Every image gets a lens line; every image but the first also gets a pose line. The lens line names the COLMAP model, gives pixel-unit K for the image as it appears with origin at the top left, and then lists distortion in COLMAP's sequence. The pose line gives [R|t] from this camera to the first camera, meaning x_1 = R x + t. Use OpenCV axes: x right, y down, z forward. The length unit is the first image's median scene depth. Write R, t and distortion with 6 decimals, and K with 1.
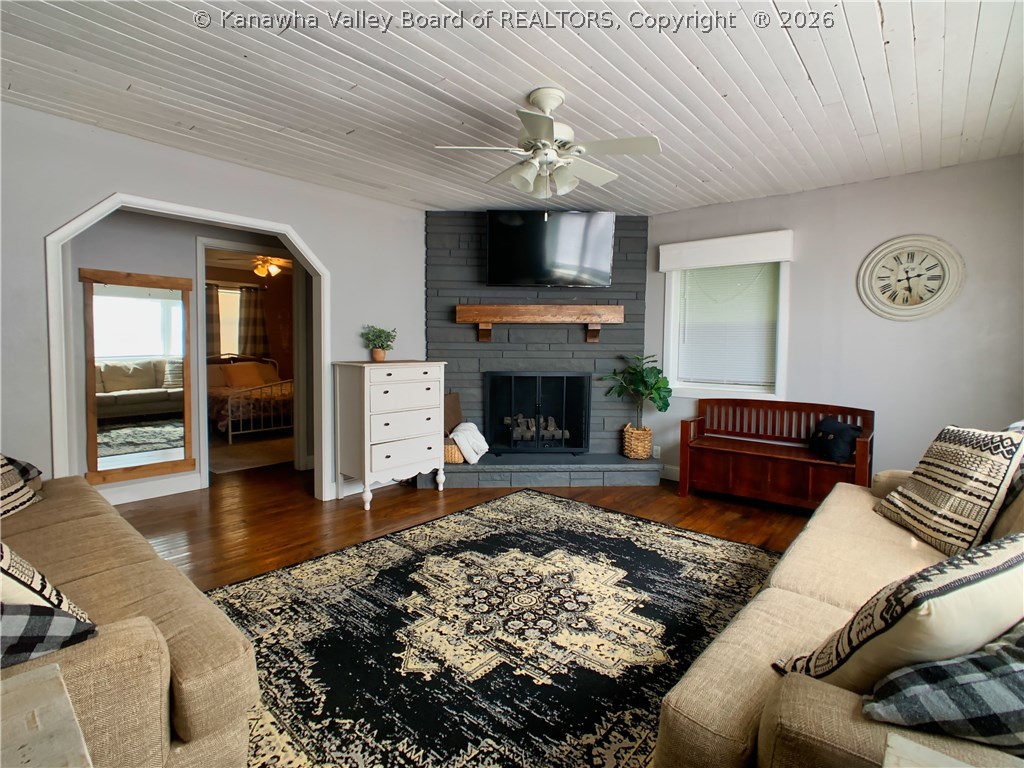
lens RADIAL K [[502.6, 0, 507.3], [0, 502.6, 378.1], [0, 0, 1]] dist [-0.016711, 0.002415]
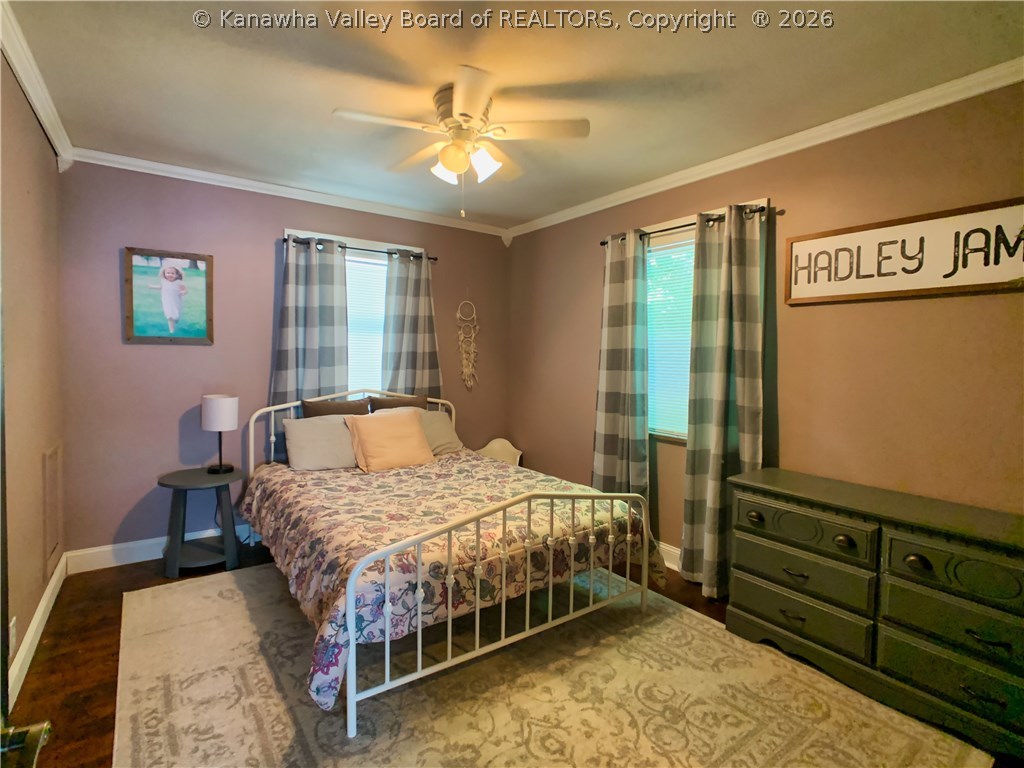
lens RADIAL K [[502.6, 0, 514.6], [0, 502.6, 379.9], [0, 0, 1]] dist [-0.016711, 0.002415]
pose [[0.972767, 0.011726, -0.231490, -0.306201], [-0.015822, 0.999749, -0.015848, -0.053492], [0.231246, 0.019079, 0.972708, 0.567159]]
